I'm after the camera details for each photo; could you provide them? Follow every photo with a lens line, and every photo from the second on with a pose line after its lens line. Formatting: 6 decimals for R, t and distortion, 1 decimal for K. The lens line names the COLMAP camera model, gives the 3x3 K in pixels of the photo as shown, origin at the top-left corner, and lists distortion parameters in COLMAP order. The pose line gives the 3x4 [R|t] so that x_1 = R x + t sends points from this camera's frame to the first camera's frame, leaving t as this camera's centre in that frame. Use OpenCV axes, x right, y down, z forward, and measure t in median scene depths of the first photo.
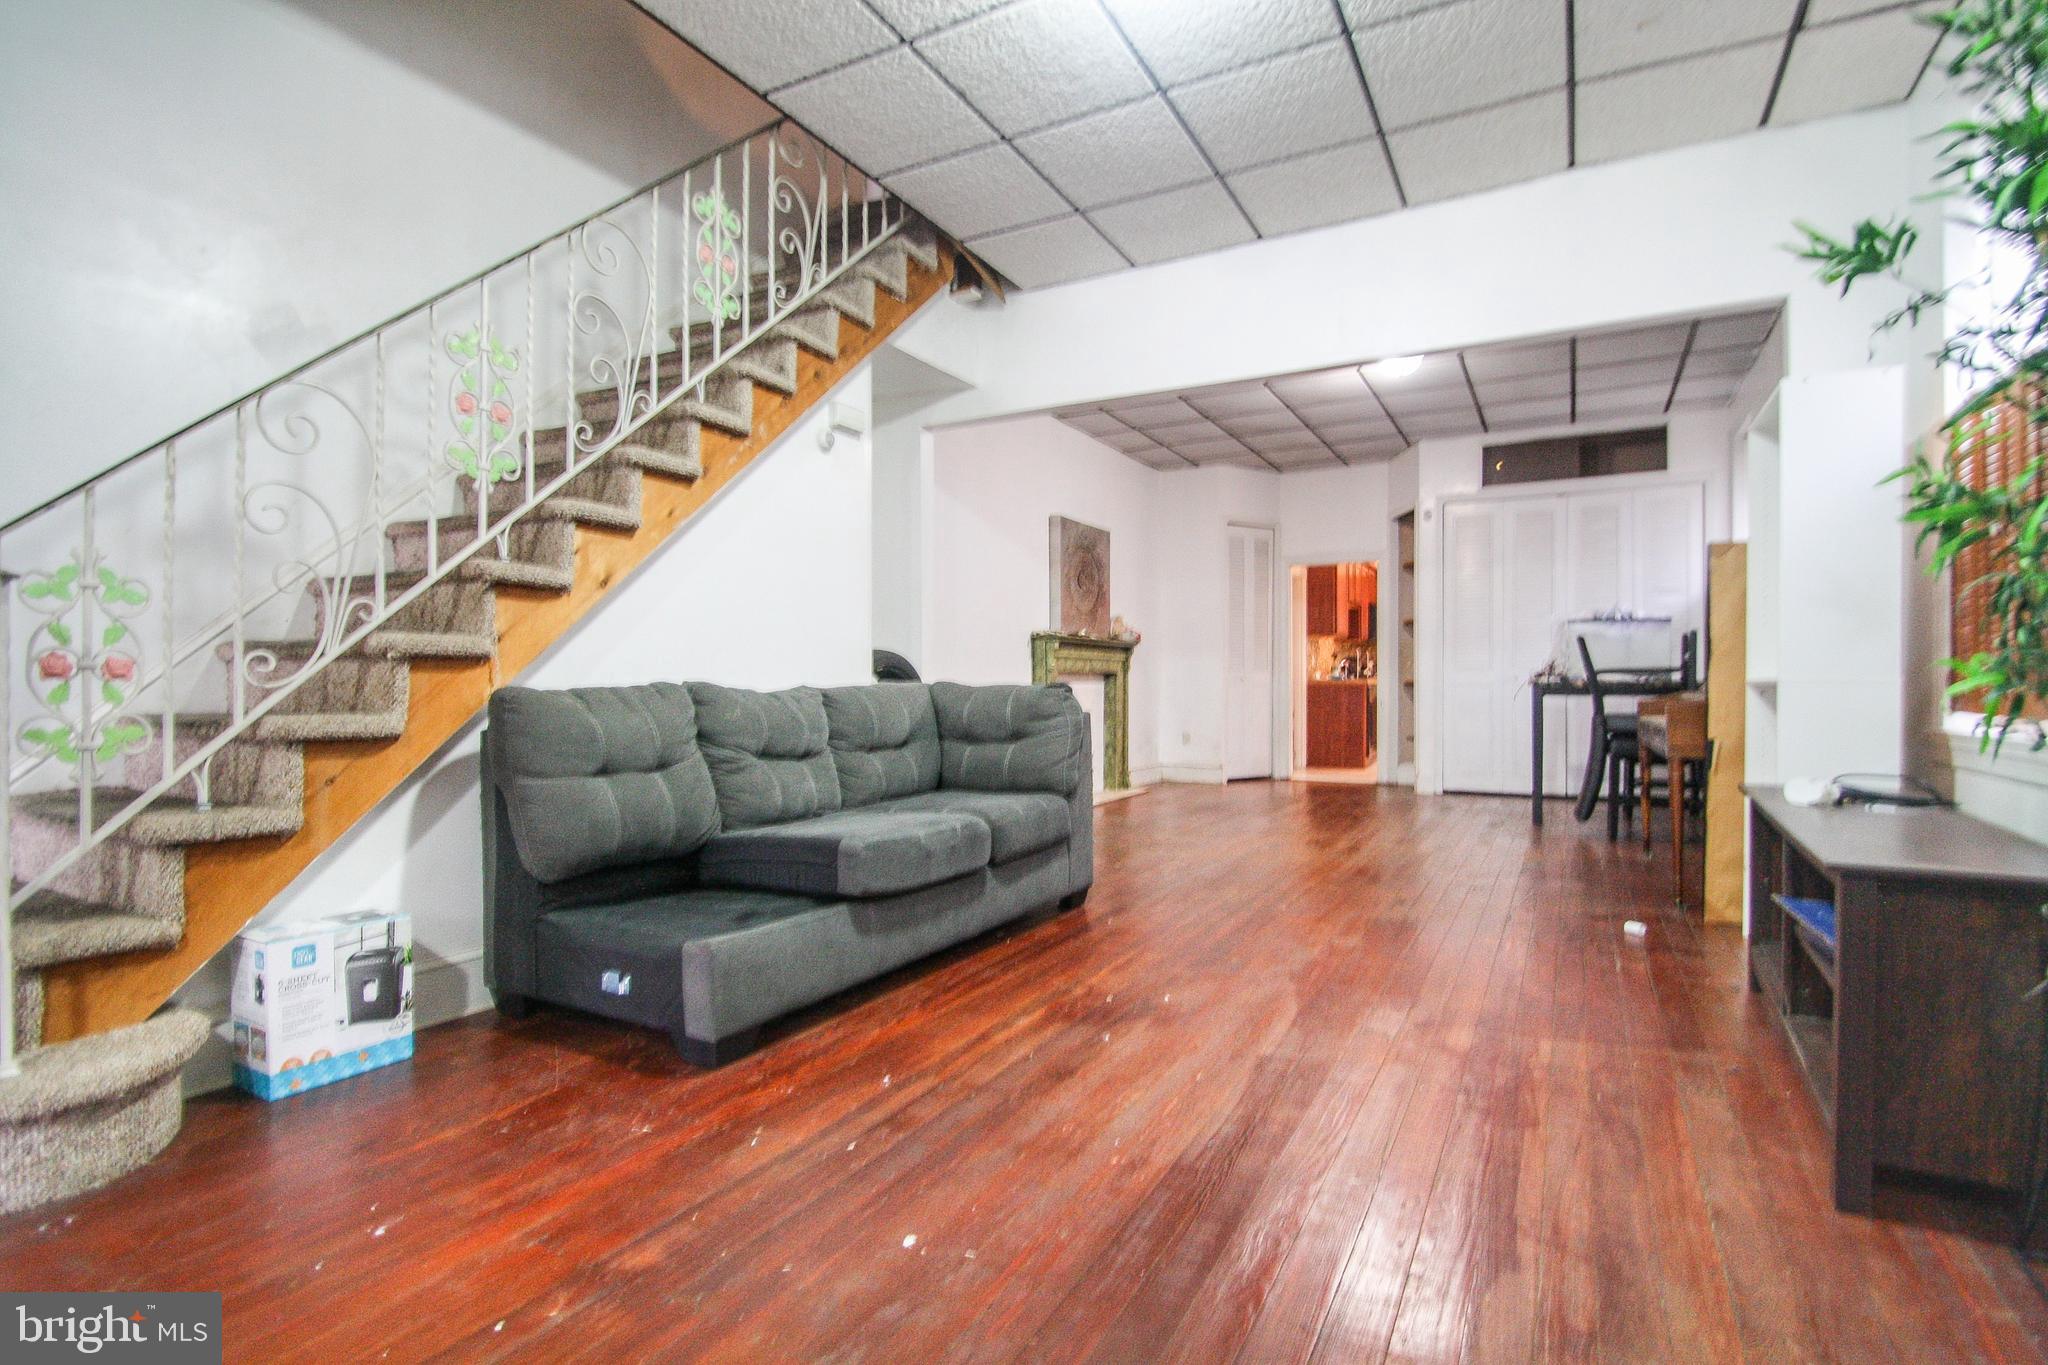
lens RADIAL K [[975.9, 0, 1040.2], [0, 975.9, 683.0], [0, 0, 1]] dist [-0.002718, -0.002747]
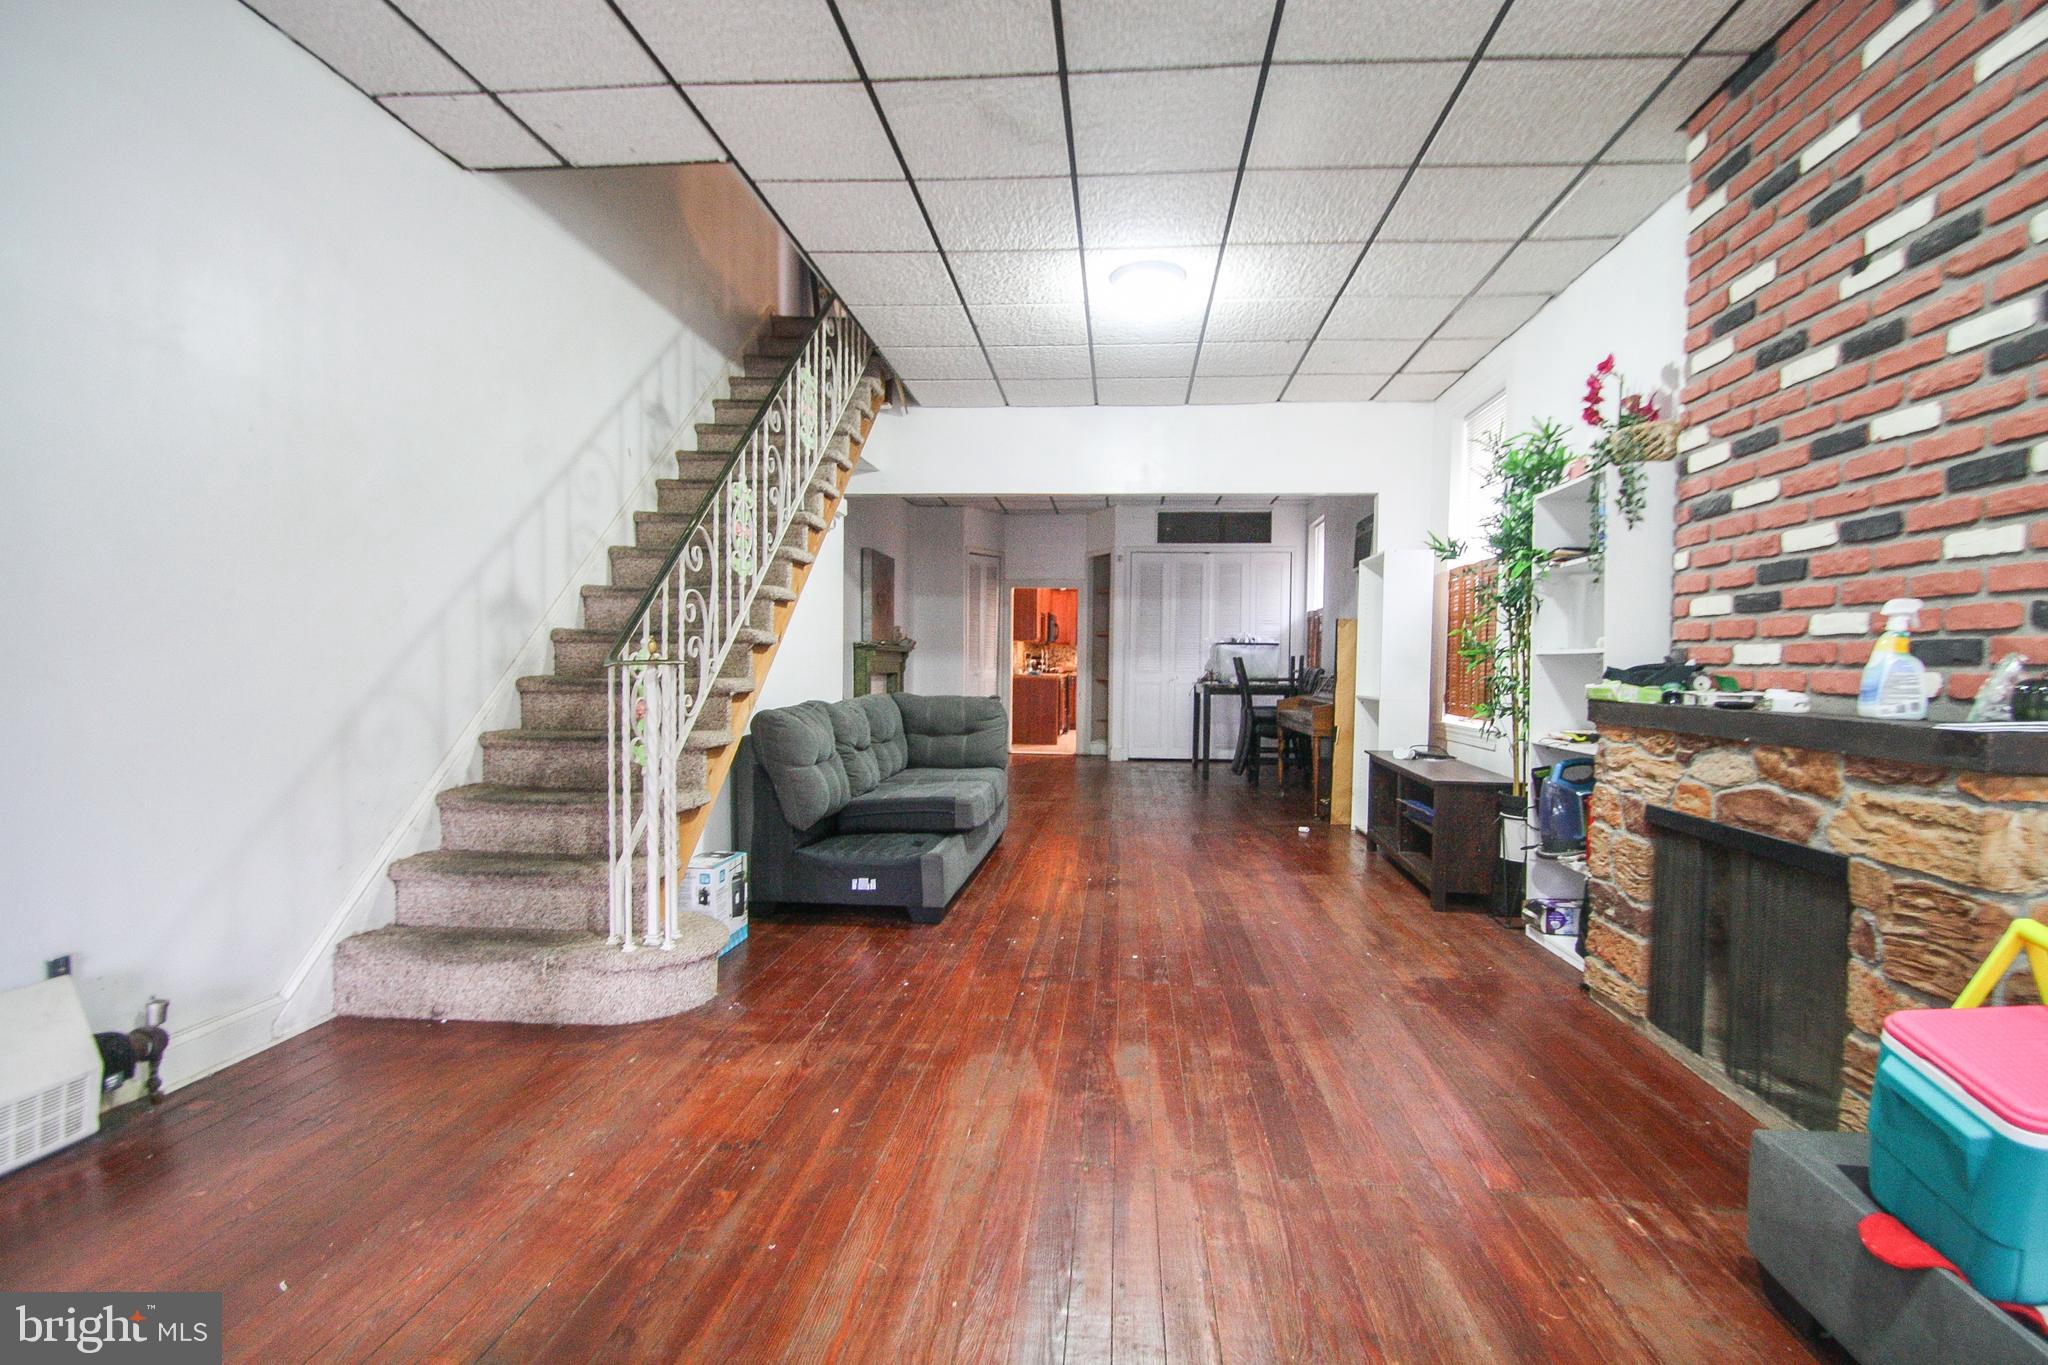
lens RADIAL K [[975.9, 0, 1015.0], [0, 975.9, 686.6], [0, 0, 1]] dist [-0.002718, -0.002747]
pose [[0.921042, -0.000911, 0.389463, -0.534218], [-0.009897, 0.999620, 0.025745, -0.052962], [-0.389339, -0.027567, 0.920682, -0.415532]]
